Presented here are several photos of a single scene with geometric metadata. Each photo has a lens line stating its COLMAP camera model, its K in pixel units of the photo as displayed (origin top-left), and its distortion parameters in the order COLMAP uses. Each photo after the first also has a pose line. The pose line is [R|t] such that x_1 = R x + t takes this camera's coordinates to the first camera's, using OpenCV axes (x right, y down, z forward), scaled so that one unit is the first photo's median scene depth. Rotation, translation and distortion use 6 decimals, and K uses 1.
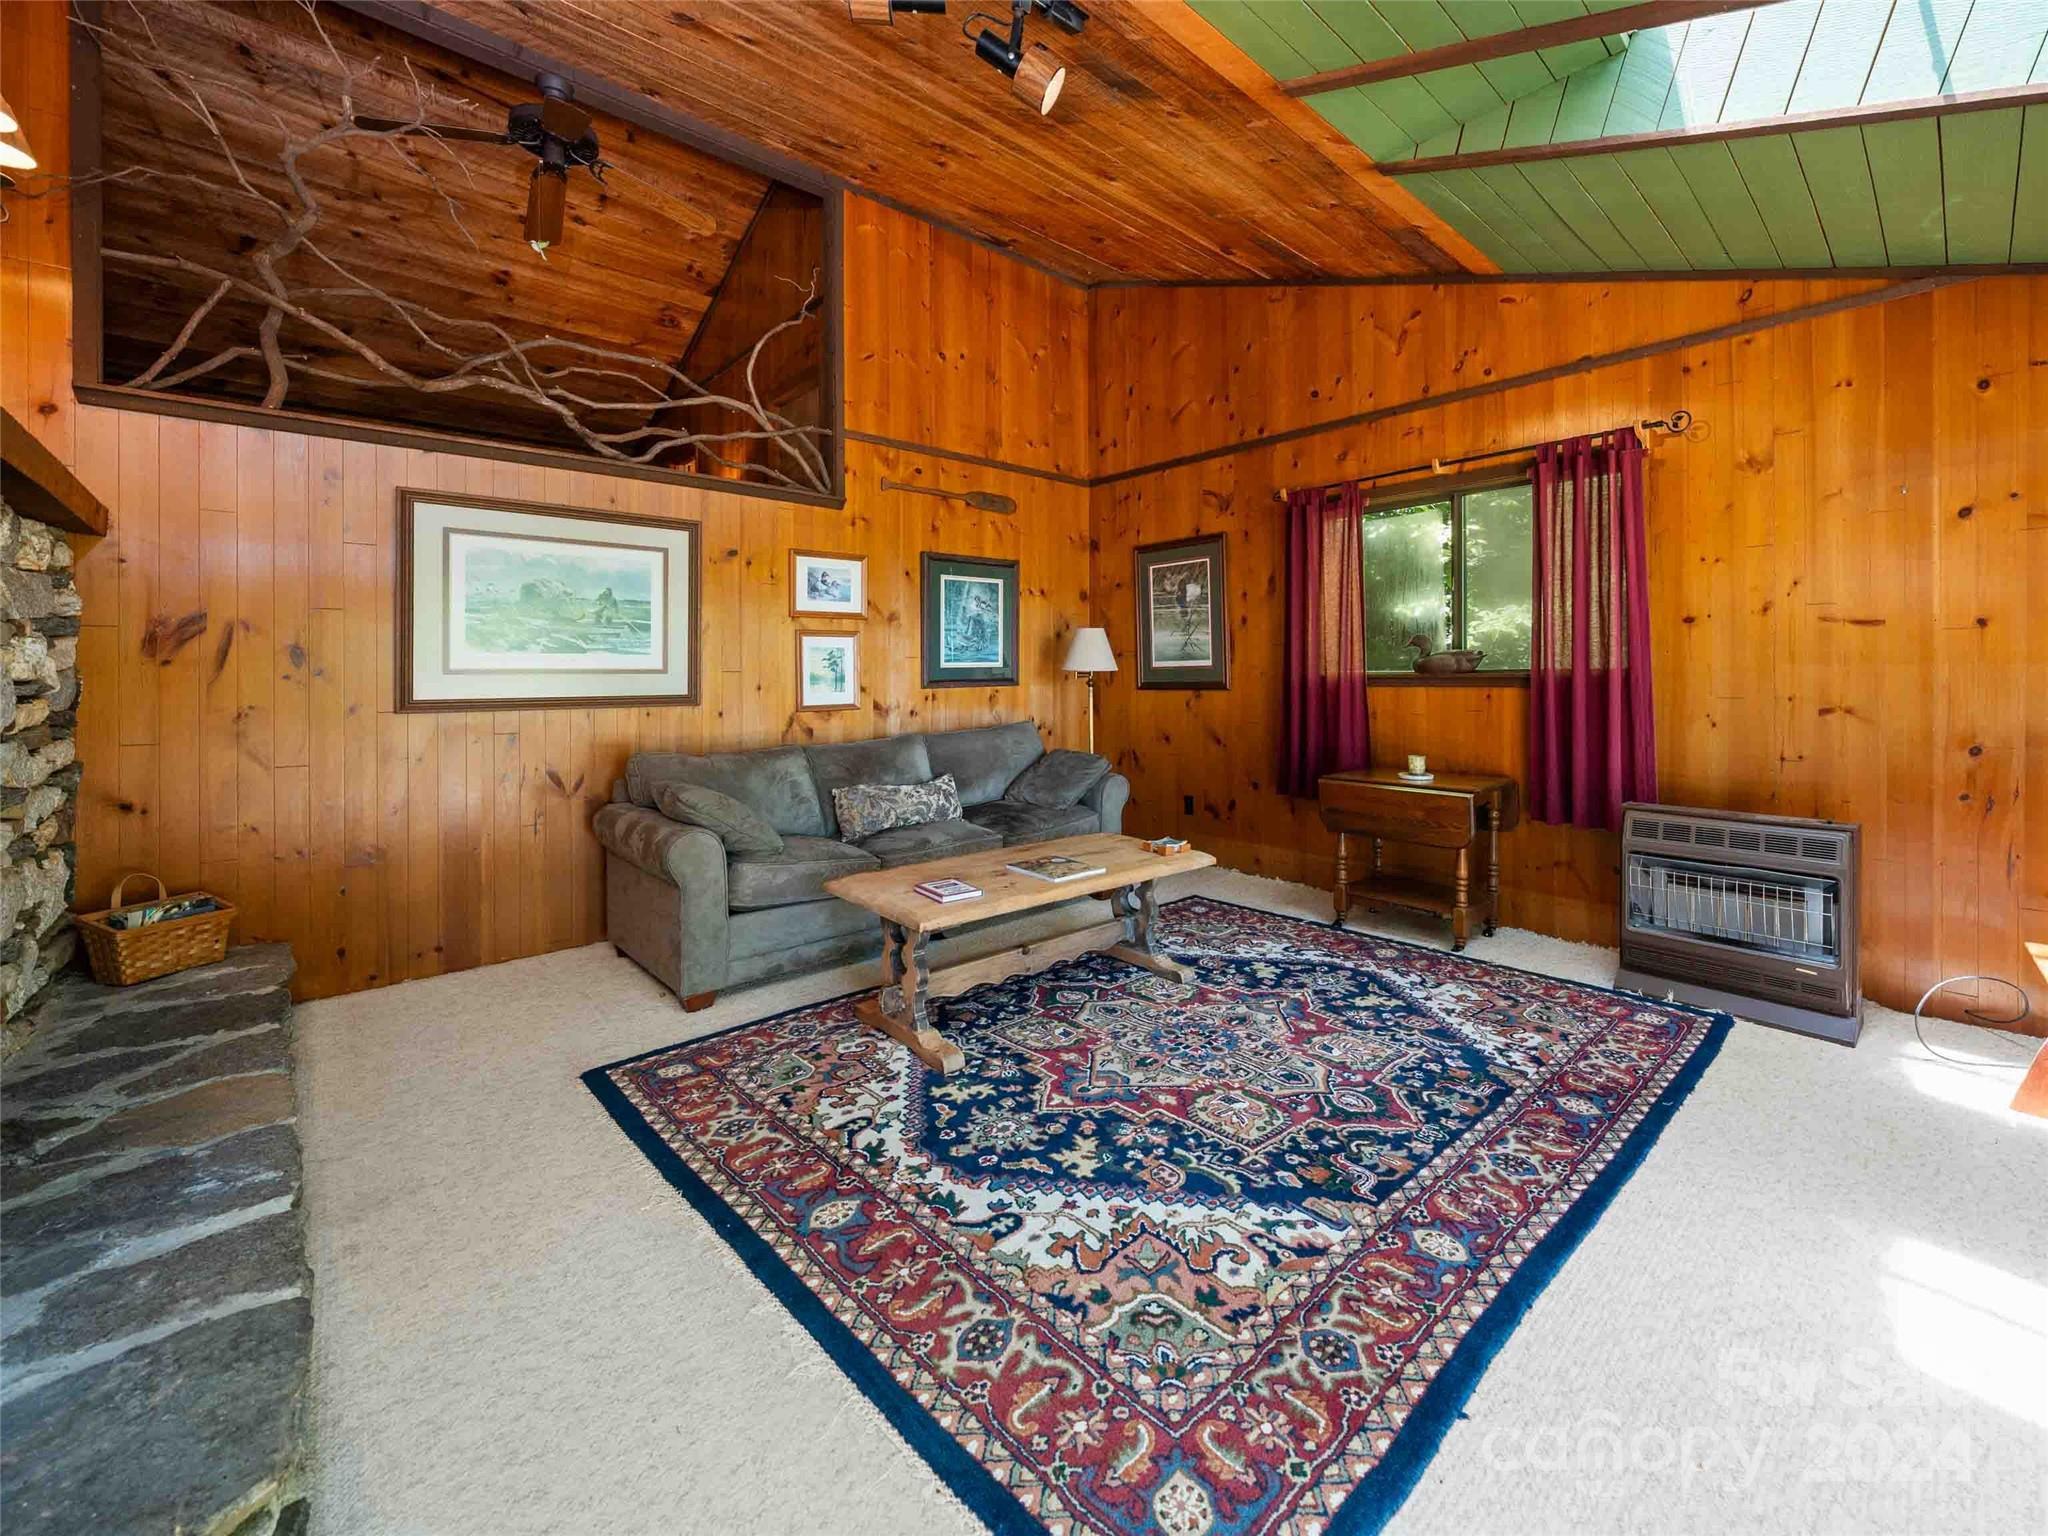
lens RADIAL K [[802.2, 0, 1089.1], [0, 802.2, 667.7], [0, 0, 1]] dist [-0.001990, -0.000896]
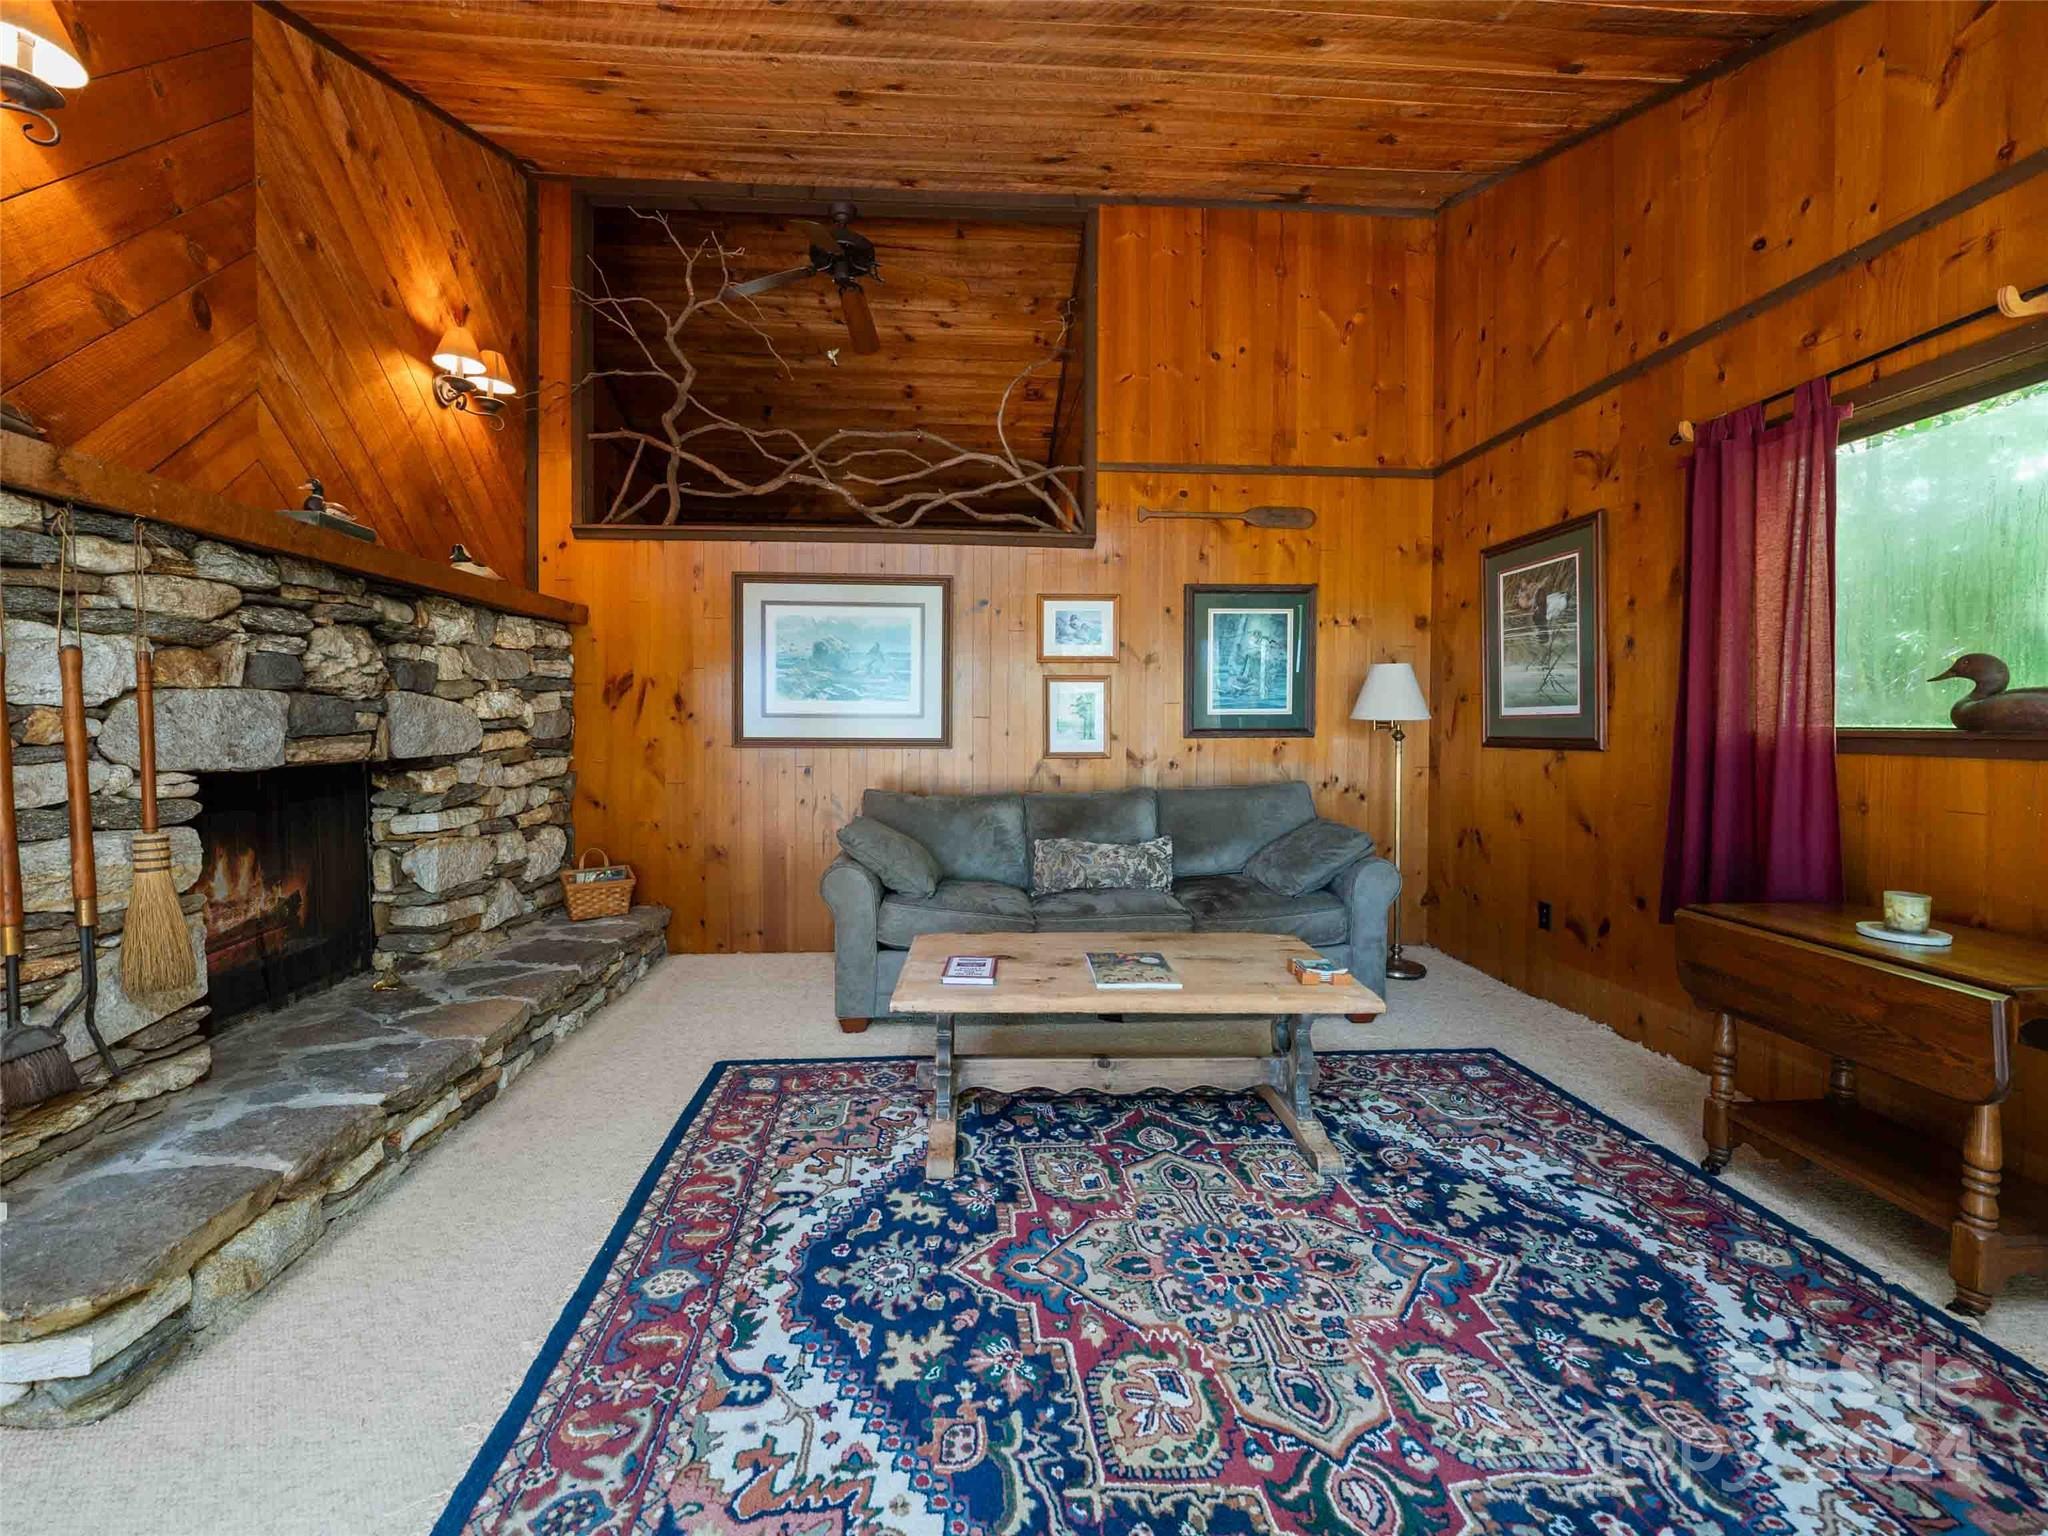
lens RADIAL K [[802.2, 0, 1004.4], [0, 802.2, 732.9], [0, 0, 1]] dist [-0.001990, -0.000896]
pose [[0.776011, 0.019980, -0.630402, 0.314969], [-0.005705, 0.999680, 0.024661, -0.000879], [0.630693, -0.015541, 0.775877, 0.281794]]
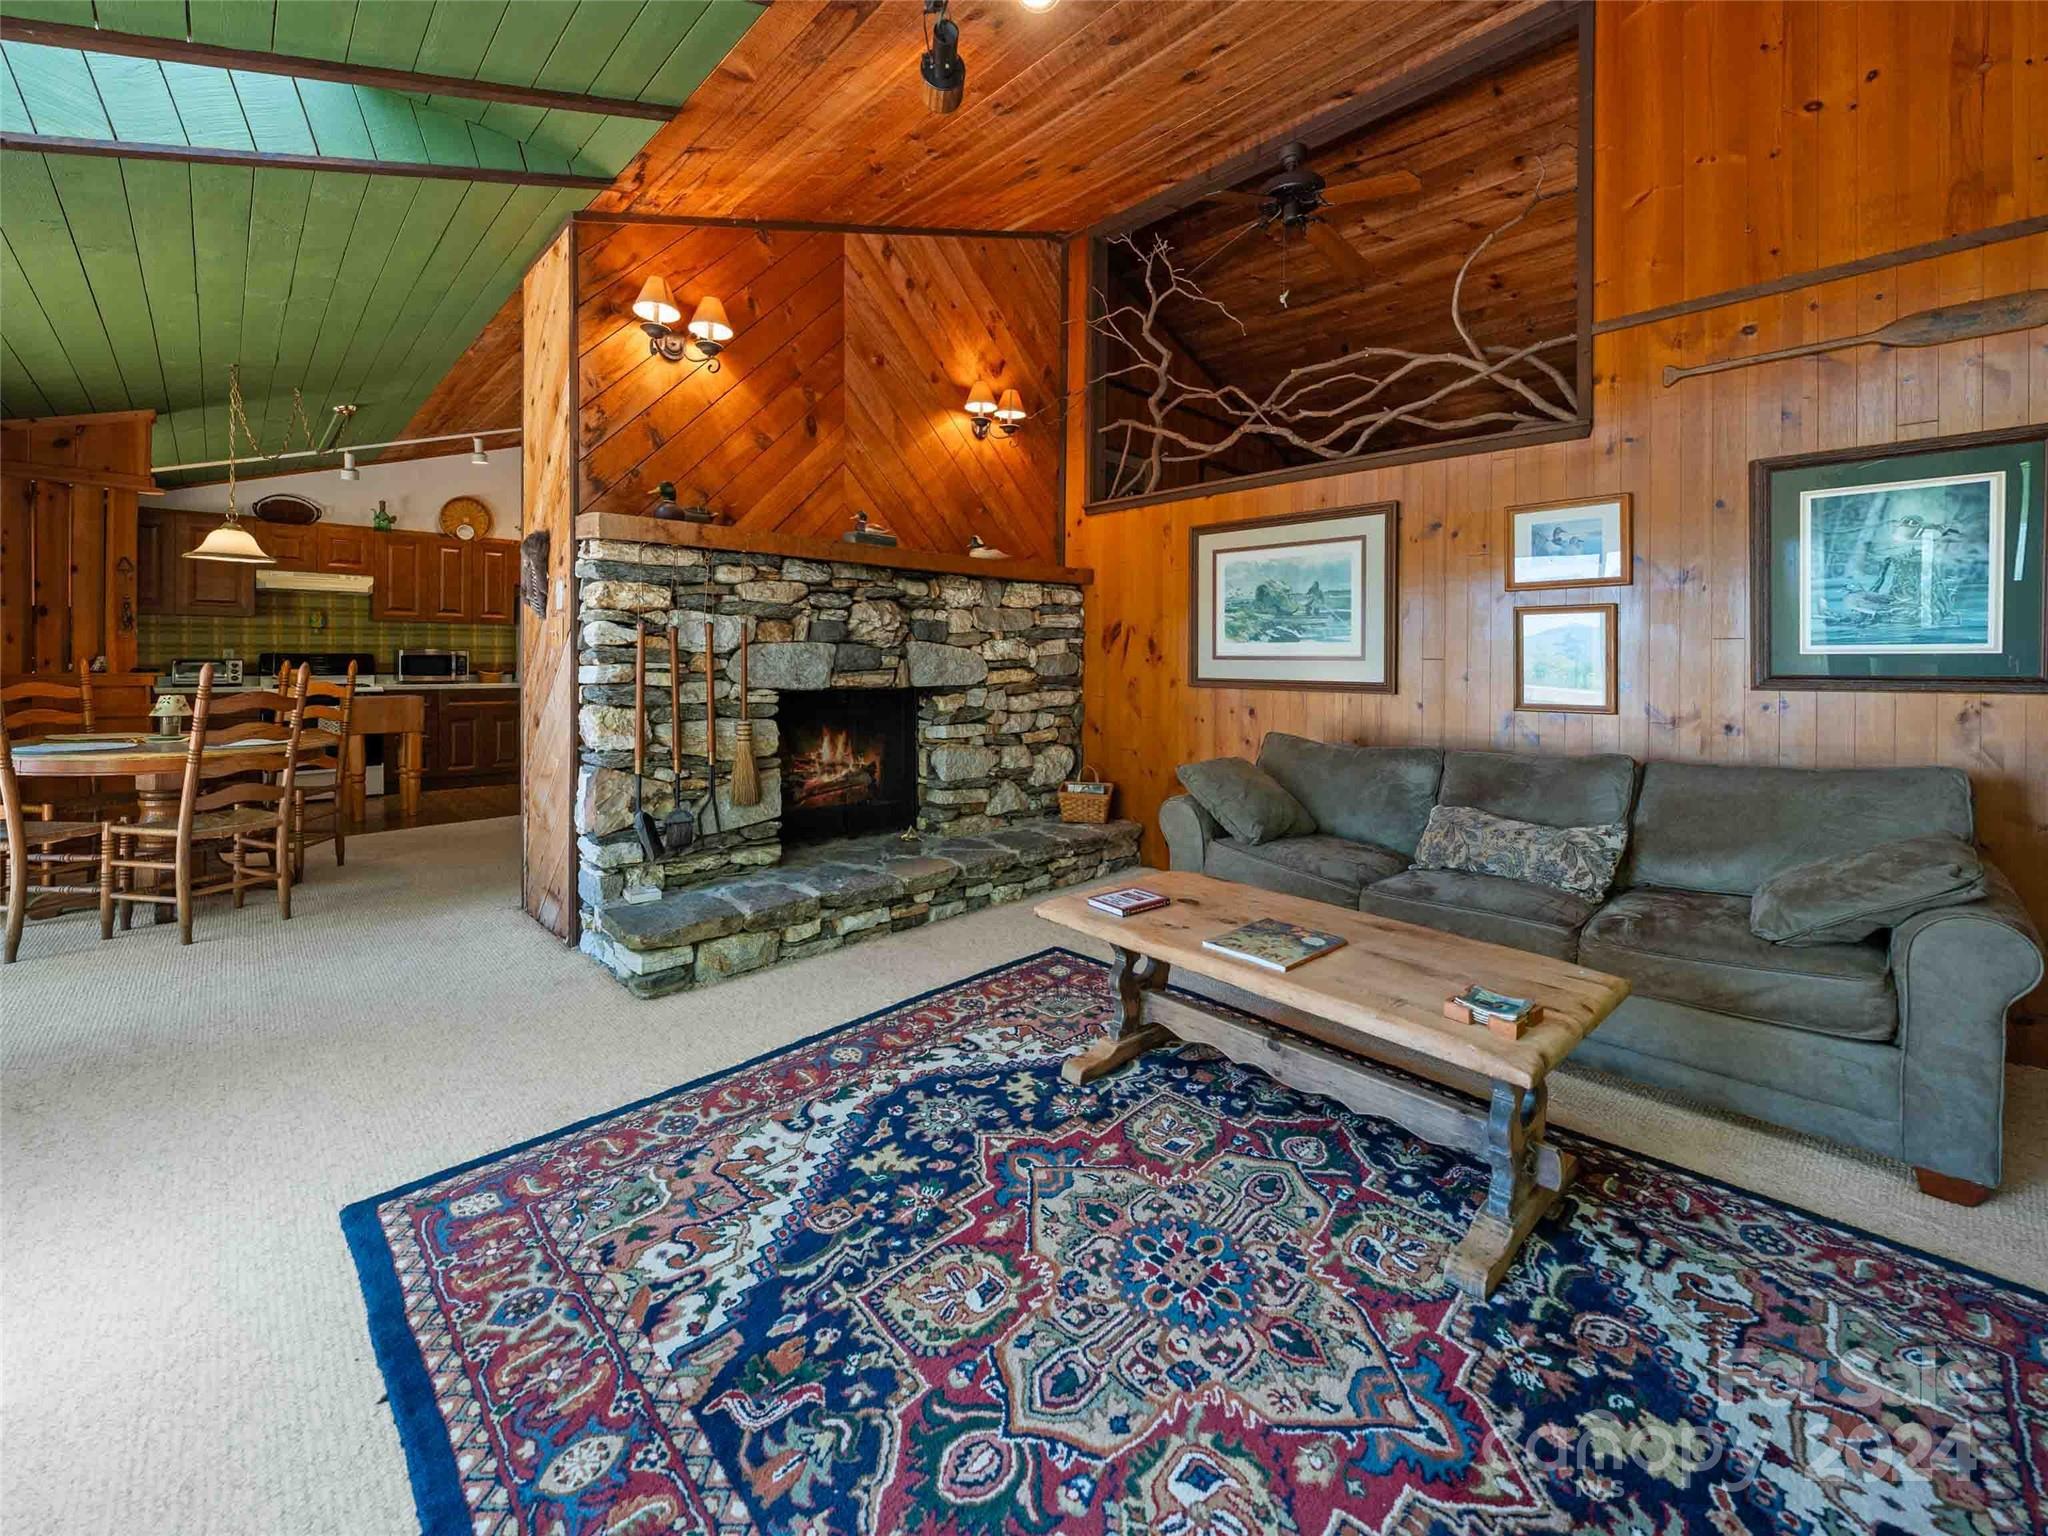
lens RADIAL K [[802.2, 0, 1021.9], [0, 802.2, 656.6], [0, 0, 1]] dist [-0.001990, -0.000896]
pose [[0.048702, 0.003596, -0.998807, 0.573577], [-0.000460, 0.999993, 0.003577, -0.001232], [0.998813, 0.000285, 0.048703, 0.666786]]
